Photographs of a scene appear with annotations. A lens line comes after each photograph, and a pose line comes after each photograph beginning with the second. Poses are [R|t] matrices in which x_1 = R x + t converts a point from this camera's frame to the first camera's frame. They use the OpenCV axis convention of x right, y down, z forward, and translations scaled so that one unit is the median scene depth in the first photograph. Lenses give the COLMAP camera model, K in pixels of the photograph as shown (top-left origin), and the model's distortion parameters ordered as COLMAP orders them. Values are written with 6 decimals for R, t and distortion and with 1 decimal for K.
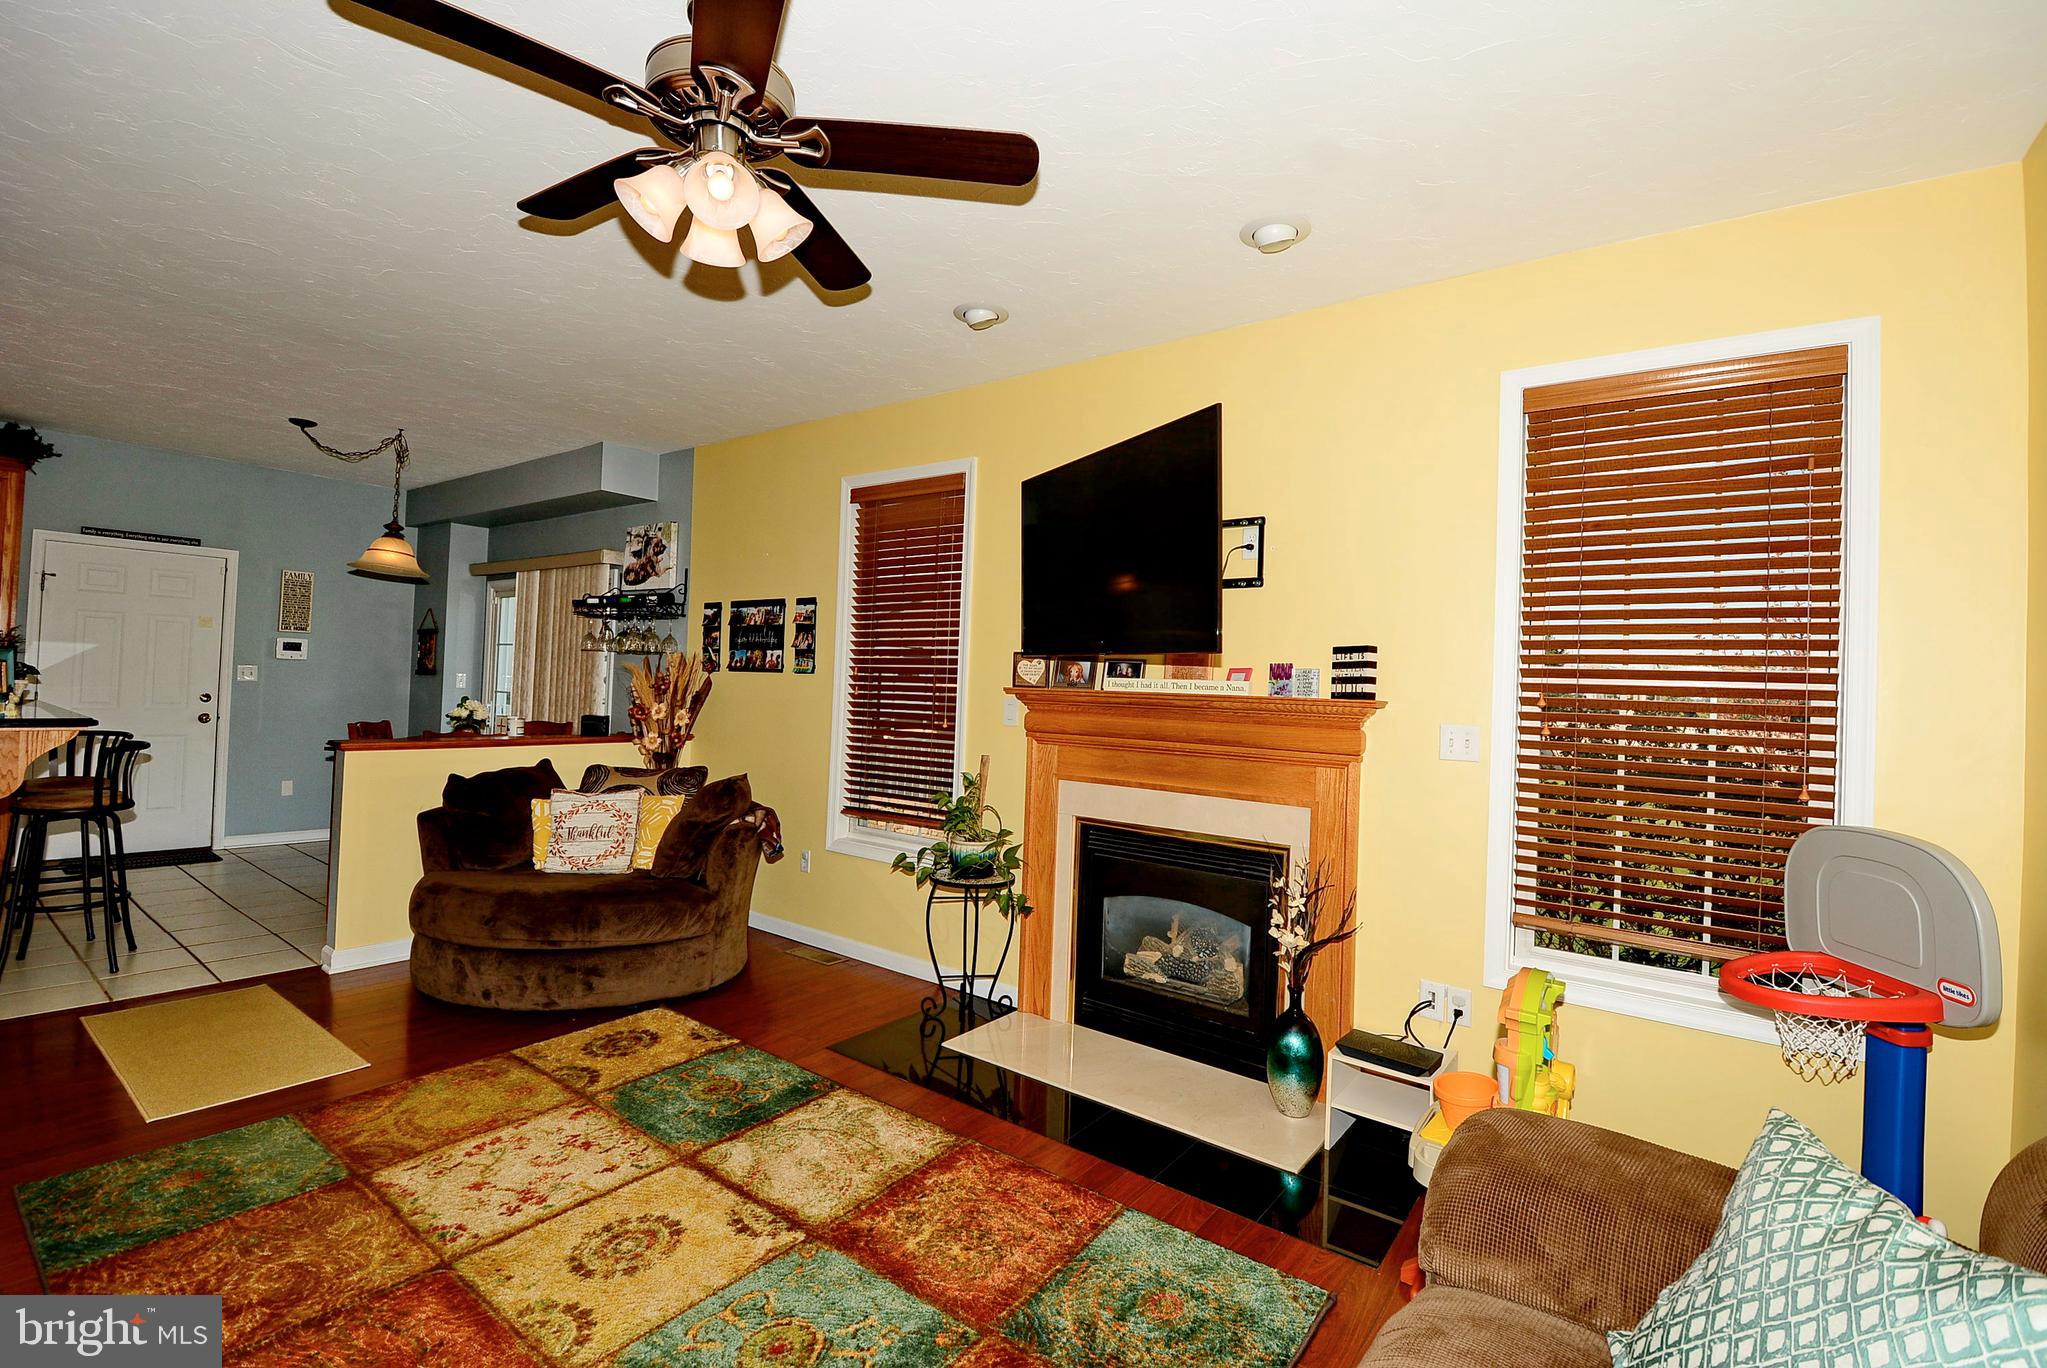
lens RADIAL K [[903.3, 0, 1025.2], [0, 903.3, 670.0], [0, 0, 1]] dist [0.011204, -0.020058]
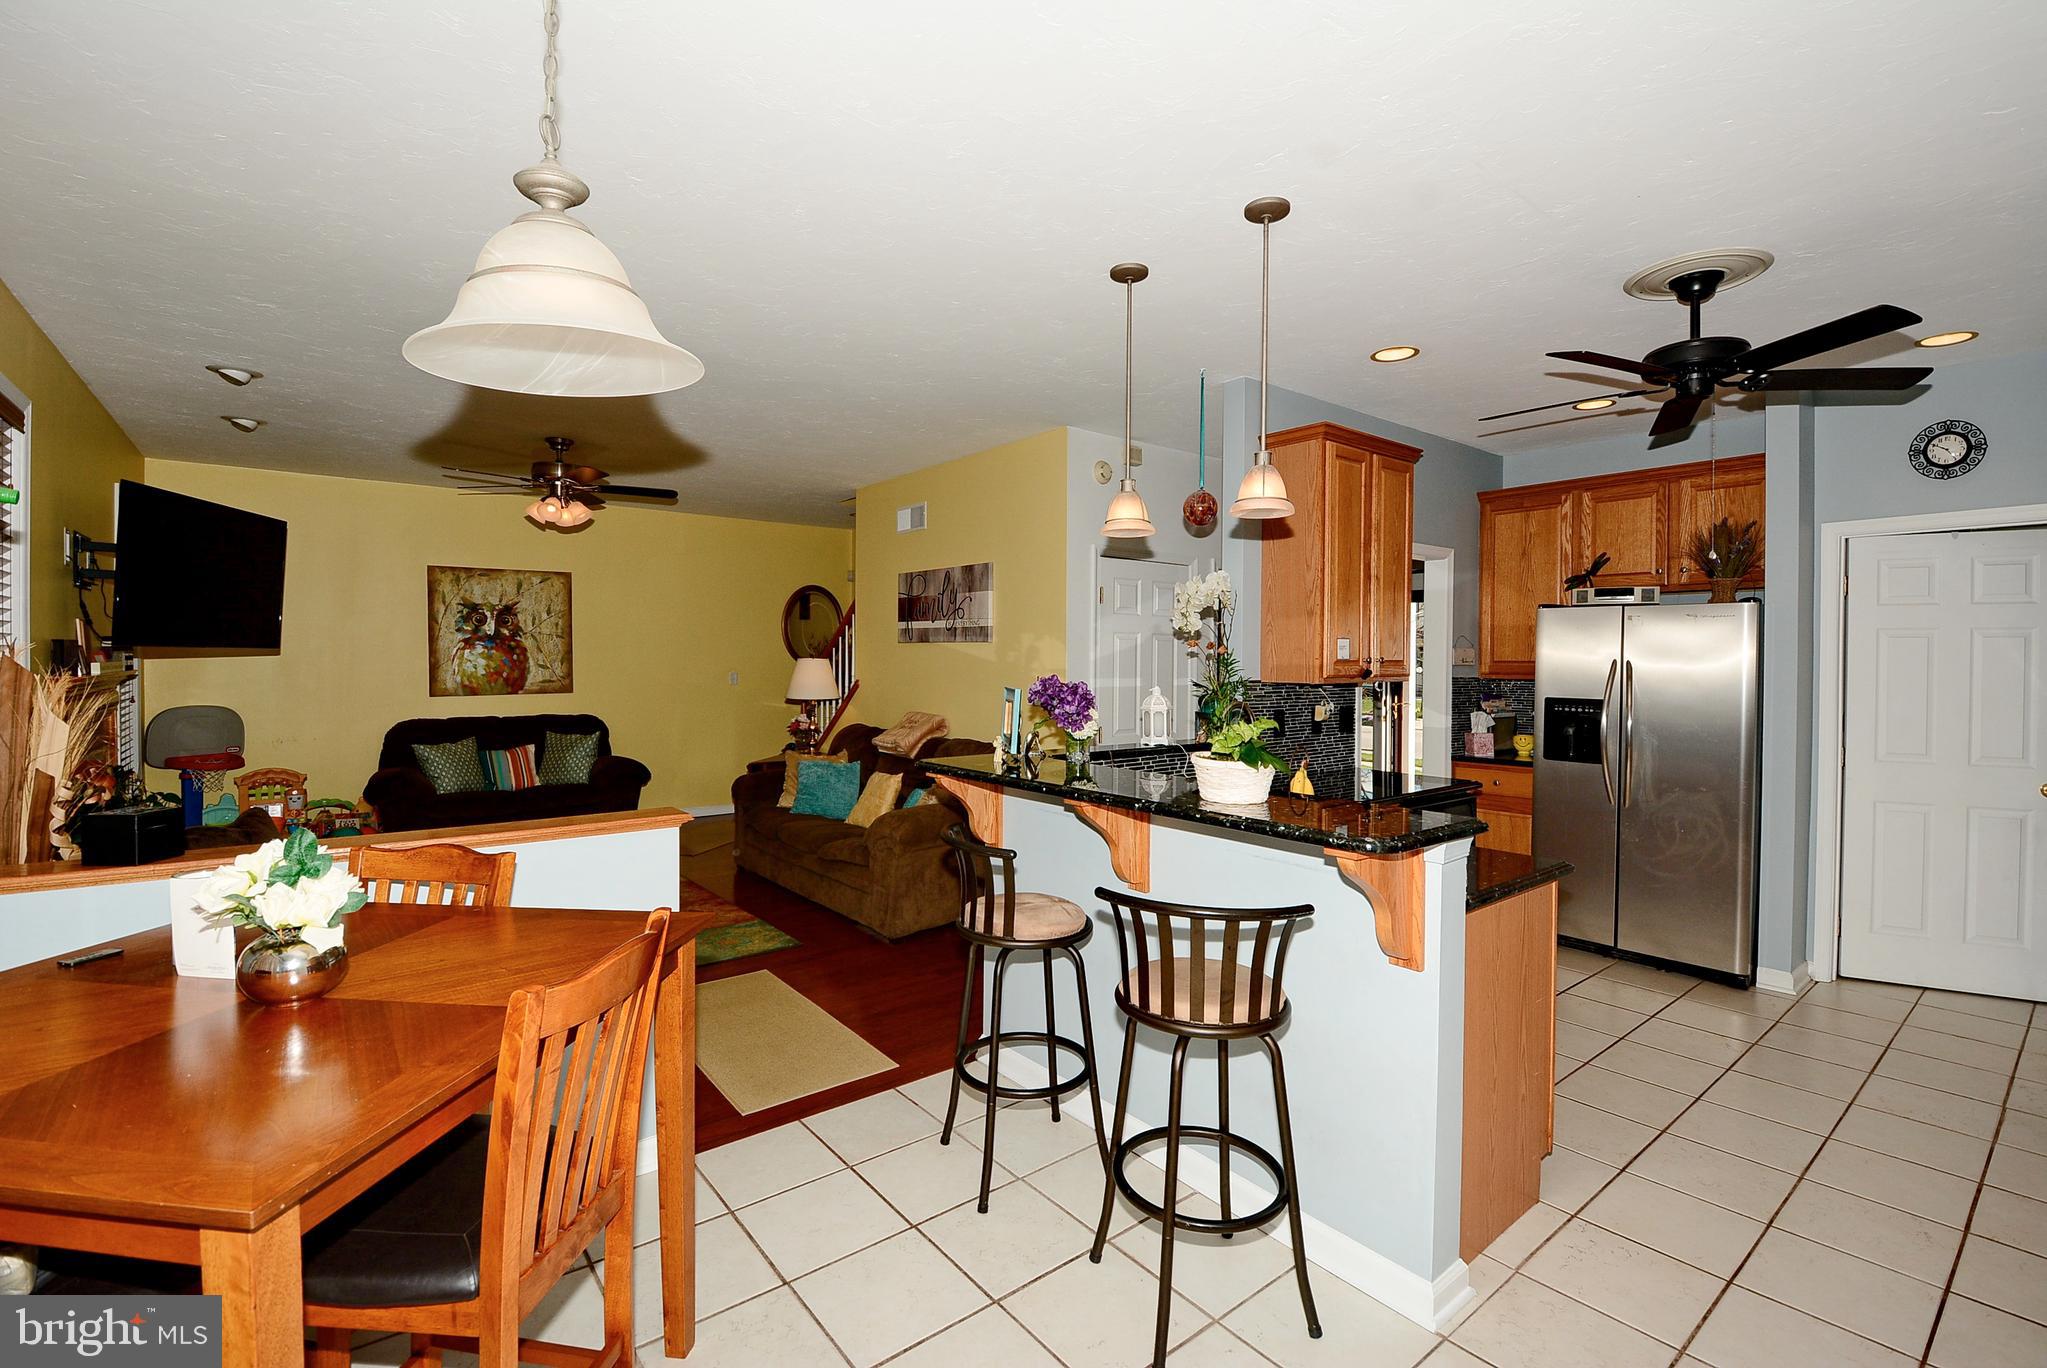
lens RADIAL K [[903.3, 0, 1029.4], [0, 903.3, 669.6], [0, 0, 1]] dist [0.011010, -0.018490]
pose [[-0.967046, -0.048932, 0.249854, -1.257732], [-0.049169, 0.998776, 0.005297, -0.043935], [-0.249807, -0.007163, -0.968269, 1.686255]]
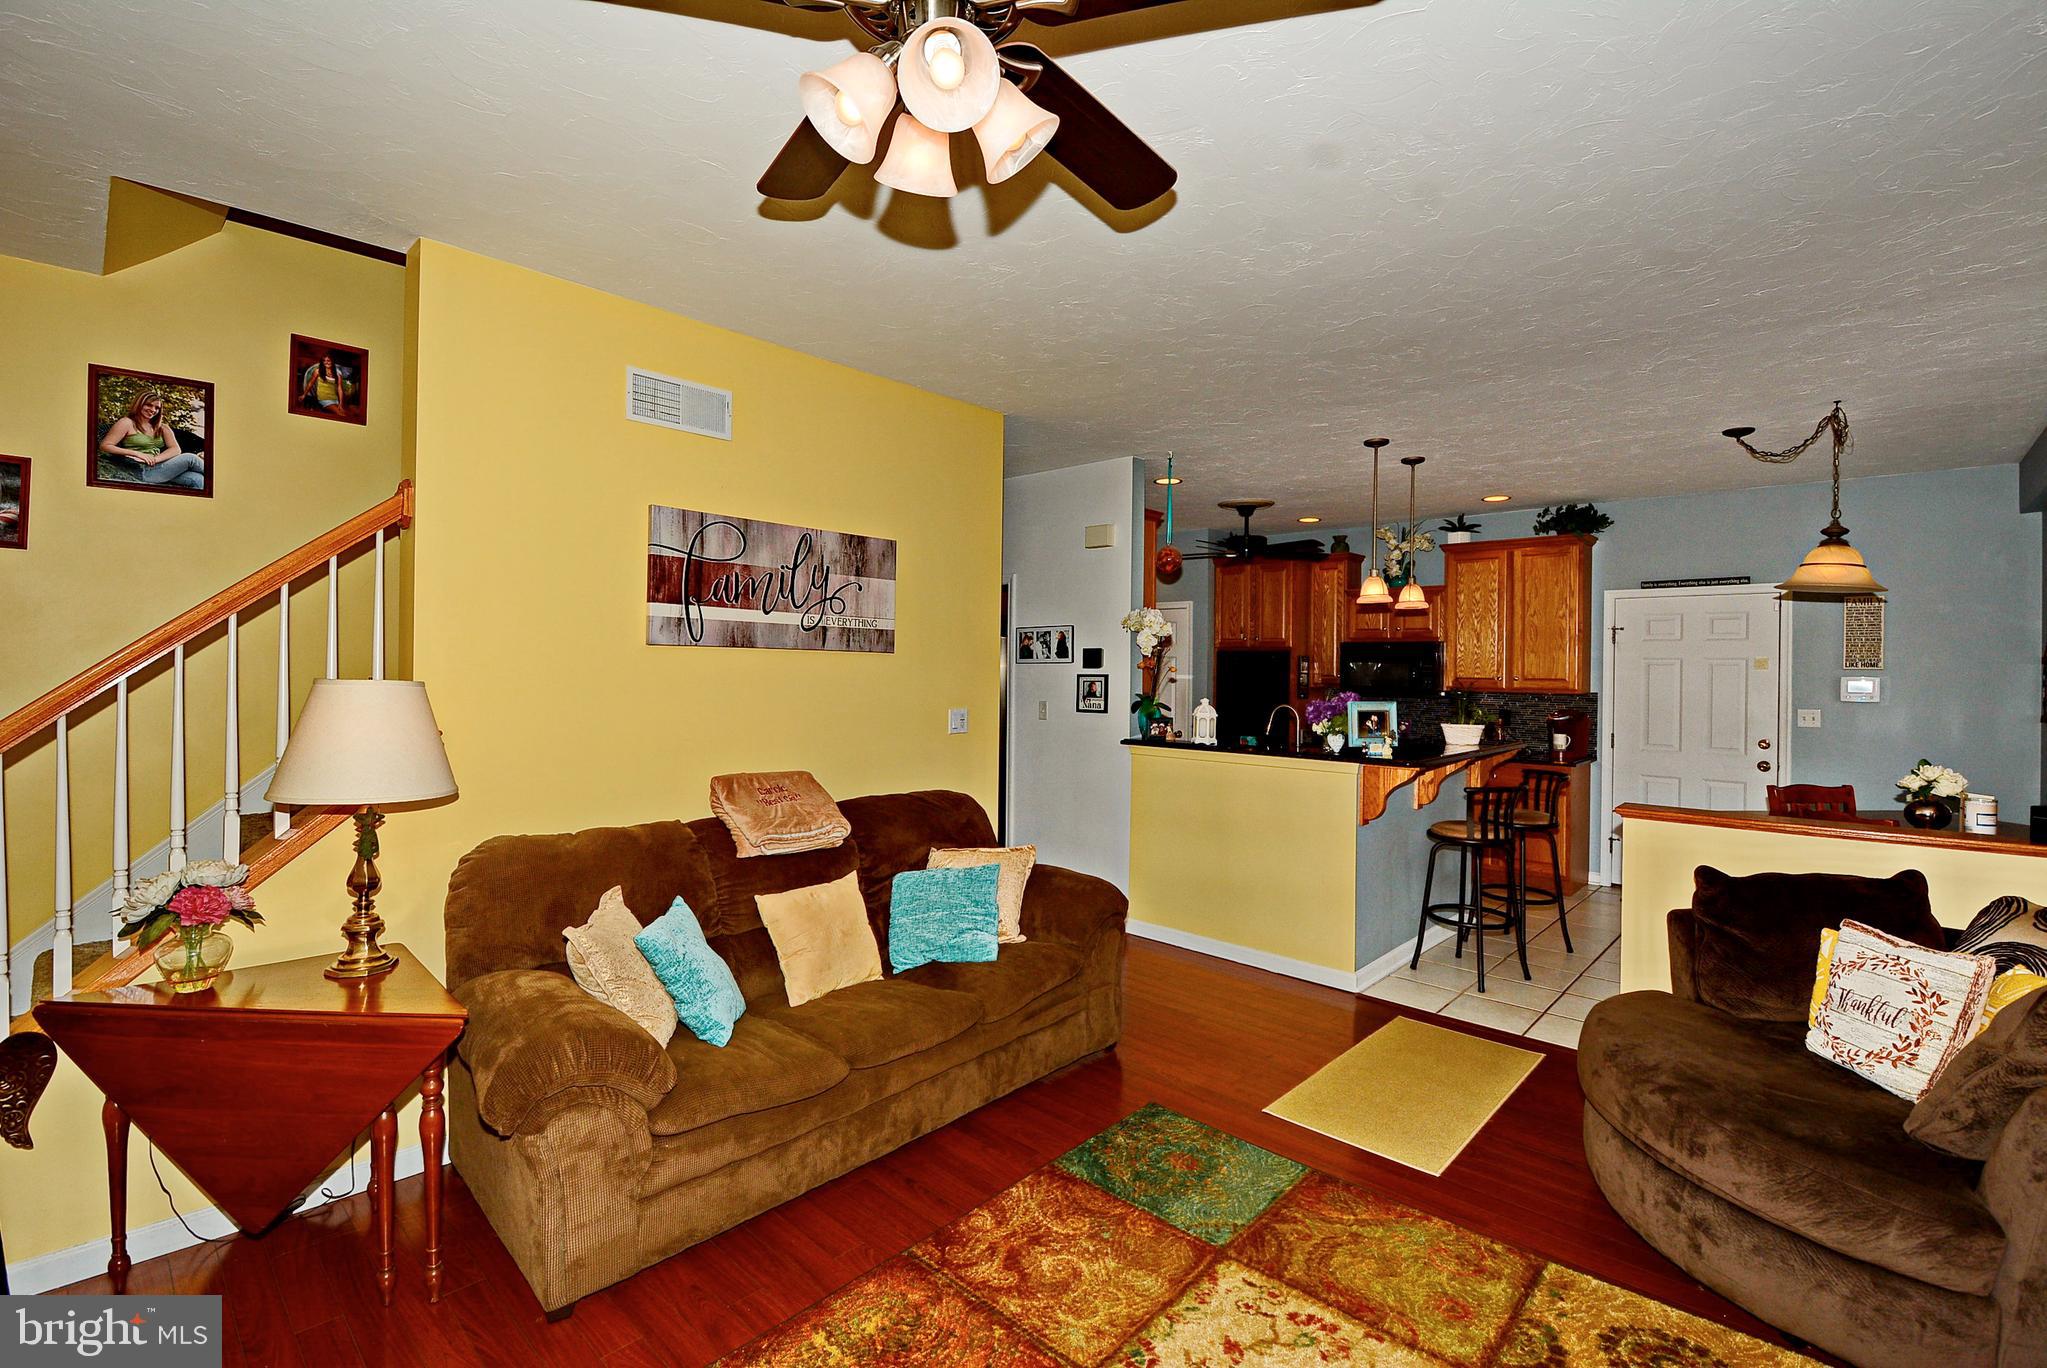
lens RADIAL K [[903.3, 0, 1025.2], [0, 903.3, 670.0], [0, 0, 1]] dist [0.011204, -0.020058]
pose [[-0.109352, -0.038710, -0.993249, 0.172683], [0.000672, 0.999238, -0.039018, -0.016999], [0.994003, -0.004934, -0.109243, 0.565703]]
